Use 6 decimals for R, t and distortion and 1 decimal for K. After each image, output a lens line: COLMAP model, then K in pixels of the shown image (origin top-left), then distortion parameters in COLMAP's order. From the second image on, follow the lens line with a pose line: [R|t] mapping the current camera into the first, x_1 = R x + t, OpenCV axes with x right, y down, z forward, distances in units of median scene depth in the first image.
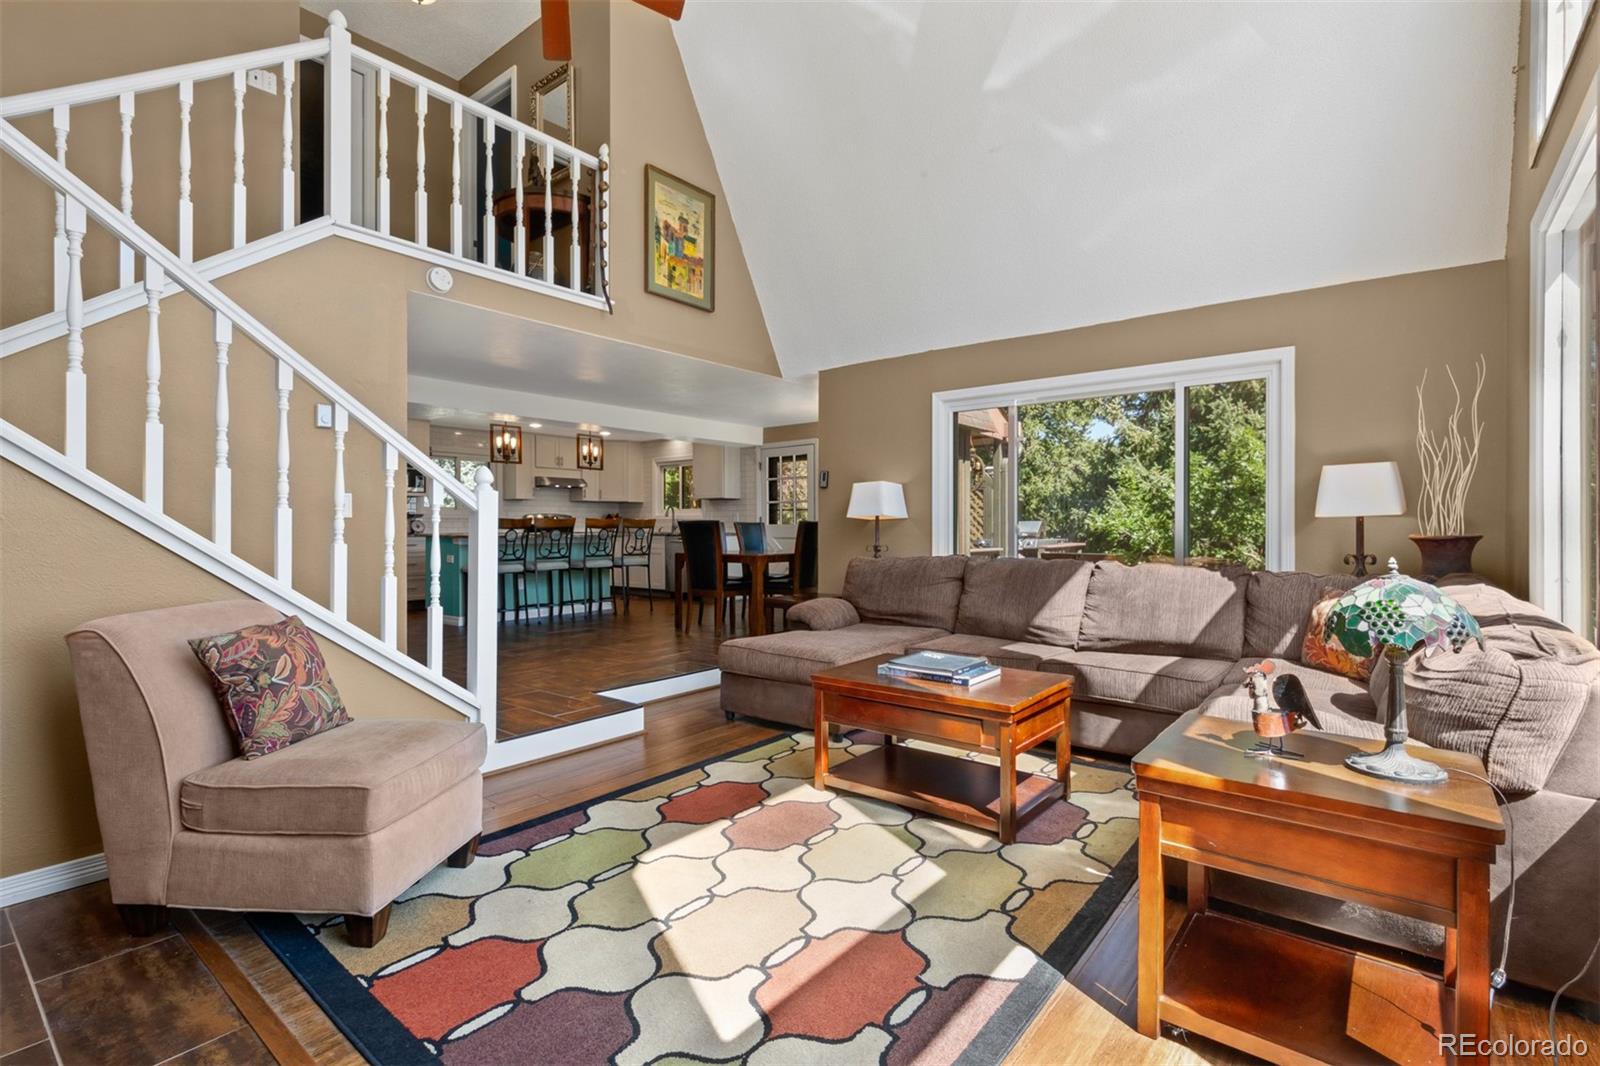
lens RADIAL K [[742.7, 0, 793.7], [0, 742.7, 533.3], [0, 0, 1]] dist [-0.007376, 0.002505]
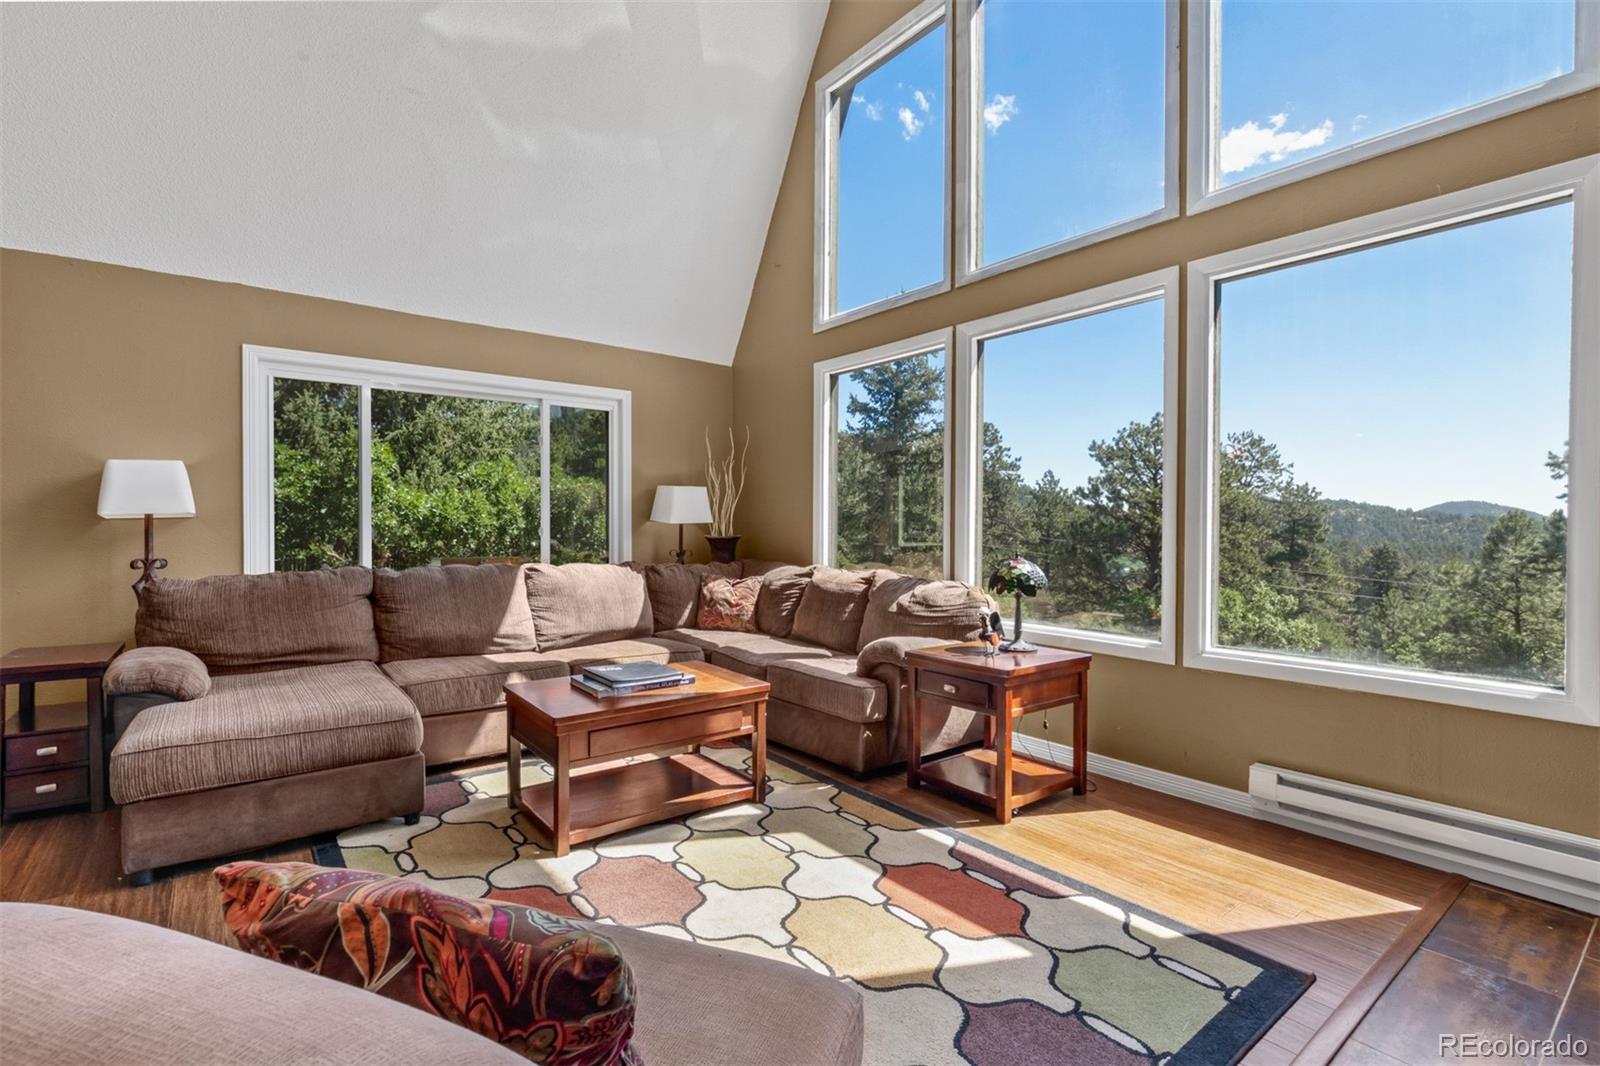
lens RADIAL K [[742.7, 0, 795.8], [0, 742.7, 535.4], [0, 0, 1]] dist [-0.007376, 0.002505]
pose [[0.226182, -0.011398, 0.974018, -0.676853], [0.003551, 0.999935, 0.010876, -0.015895], [-0.974079, 0.000999, 0.226207, 0.541064]]
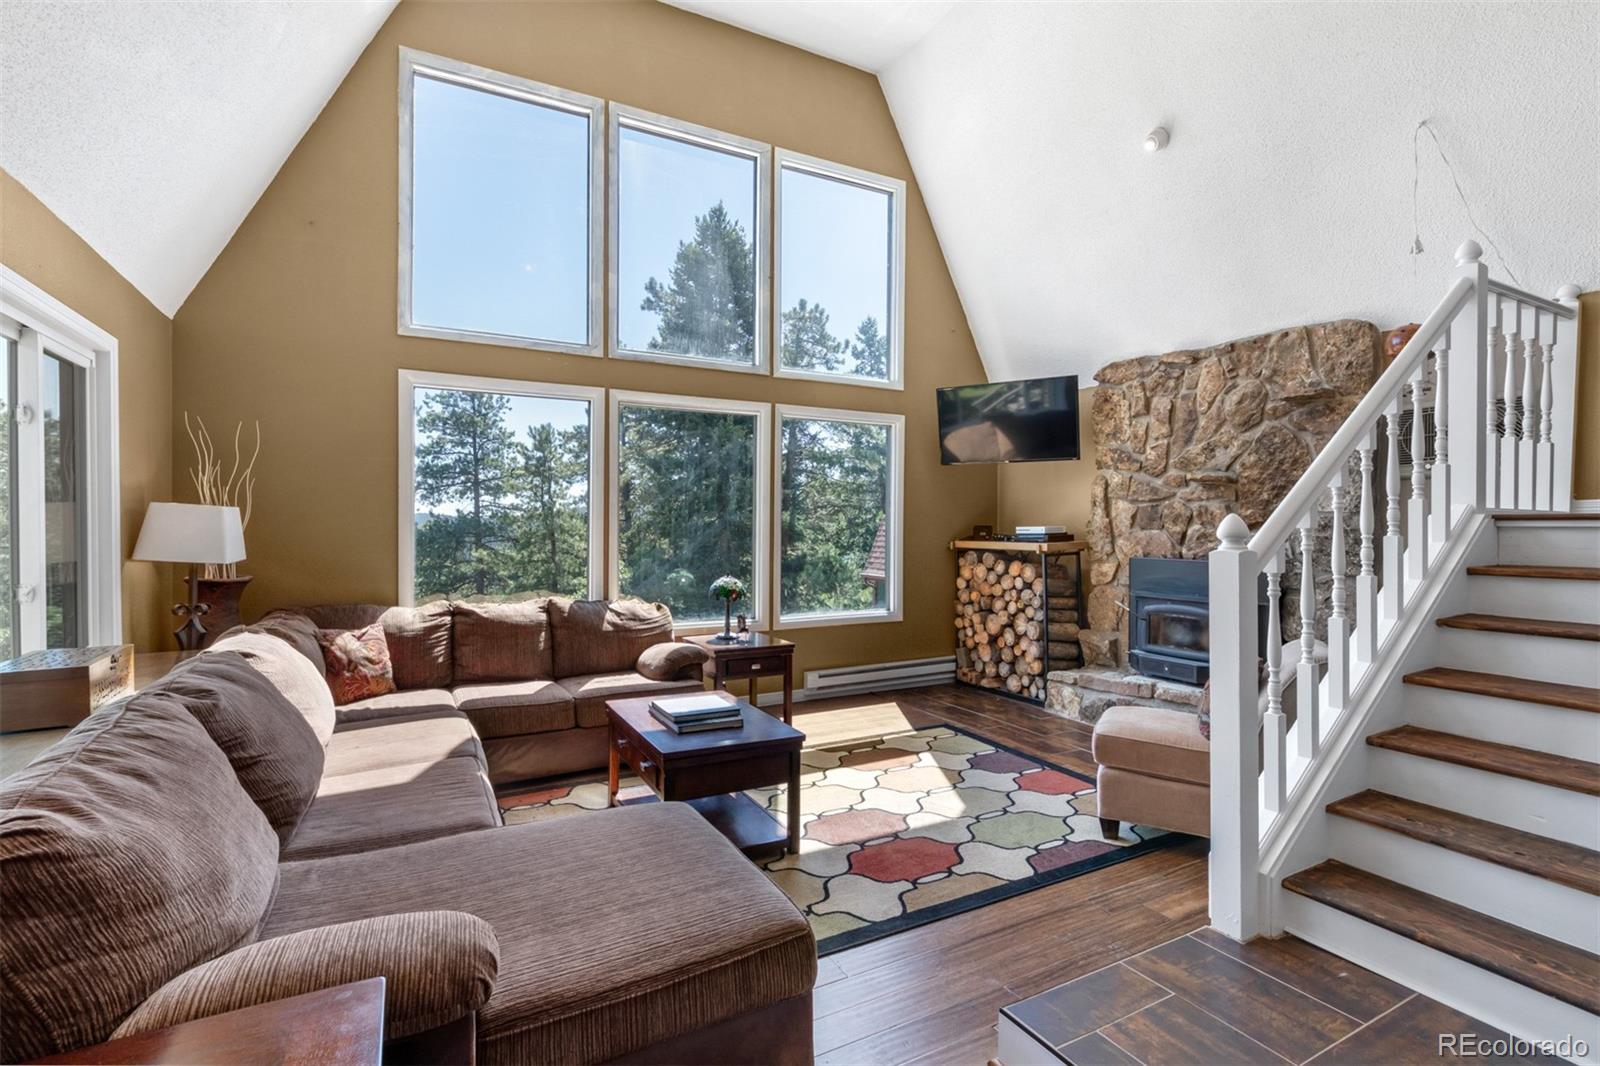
lens RADIAL K [[742.7, 0, 792.4], [0, 742.7, 536.2], [0, 0, 1]] dist [-0.007376, 0.002505]
pose [[-0.924188, -0.009871, 0.381811, -0.319659], [-0.001870, 0.999771, 0.021321, -0.088379], [-0.381934, 0.018991, -0.923994, 1.832176]]
